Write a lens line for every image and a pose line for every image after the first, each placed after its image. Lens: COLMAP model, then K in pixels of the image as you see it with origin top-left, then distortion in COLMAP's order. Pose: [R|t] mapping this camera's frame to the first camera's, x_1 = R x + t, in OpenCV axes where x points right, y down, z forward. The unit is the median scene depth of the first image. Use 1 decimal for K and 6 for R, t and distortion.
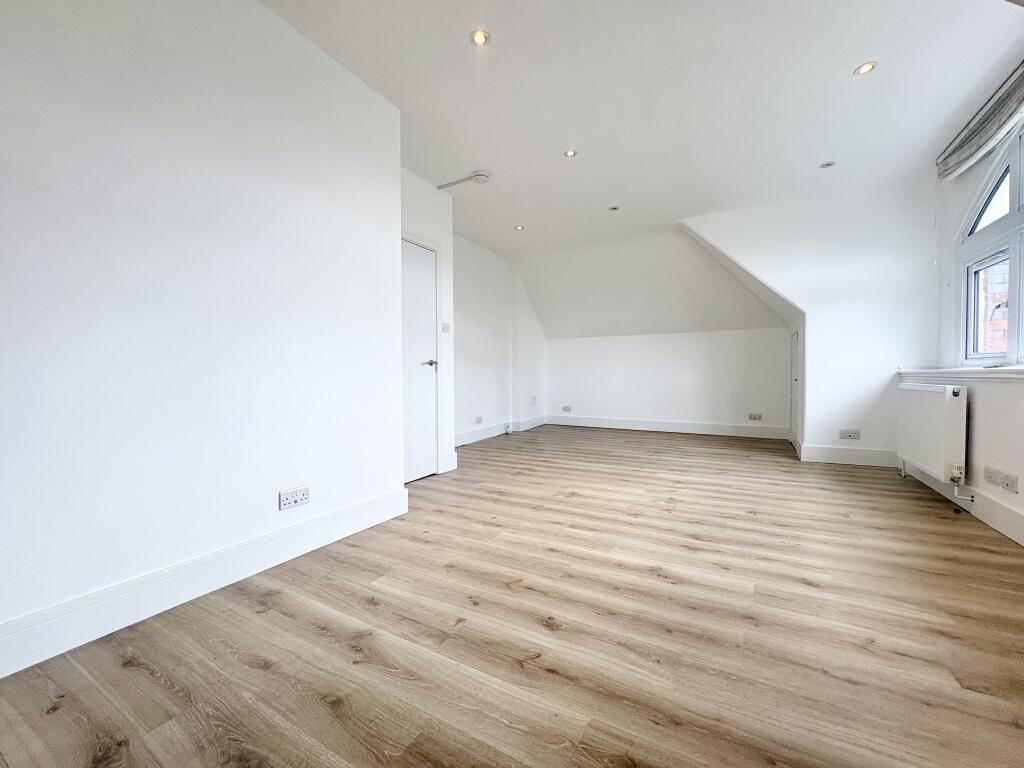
lens RADIAL K [[408.6, 0, 512.1], [0, 408.6, 382.7], [0, 0, 1]] dist [0.000445, 0.000616]
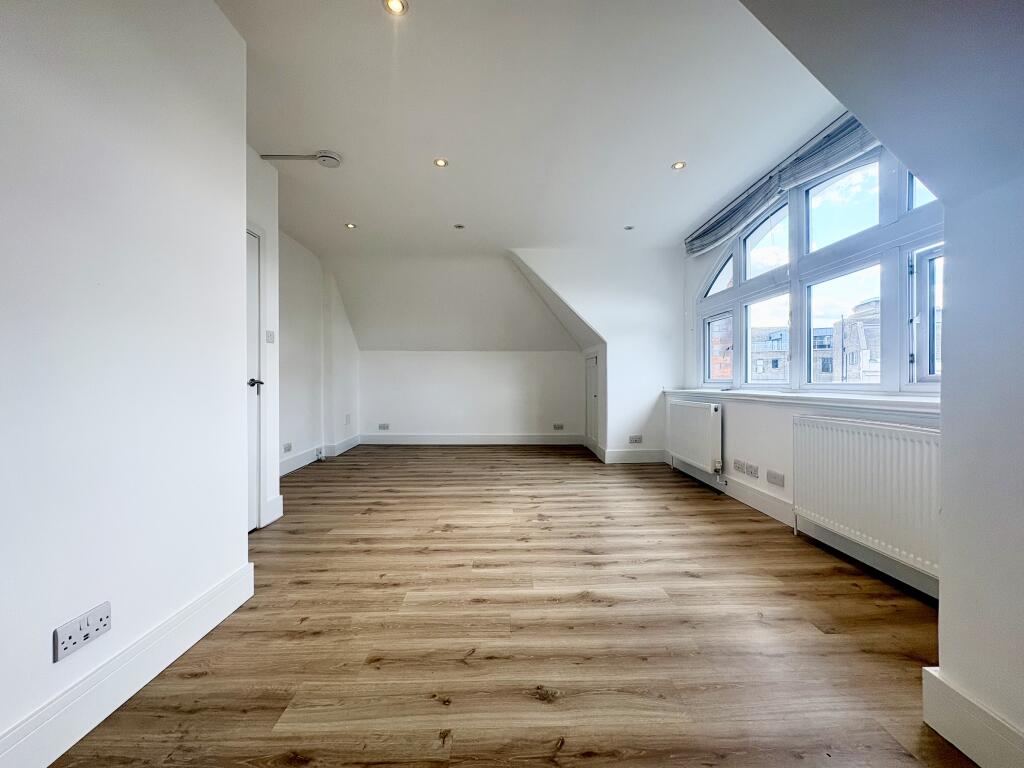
lens RADIAL K [[408.6, 0, 512.0], [0, 408.6, 381.7], [0, 0, 1]] dist [0.000445, 0.000616]
pose [[0.859787, 0.005360, 0.510625, -0.239457], [0.006551, 0.999747, -0.021525, -0.042883], [-0.510611, 0.021852, 0.859534, 0.141455]]
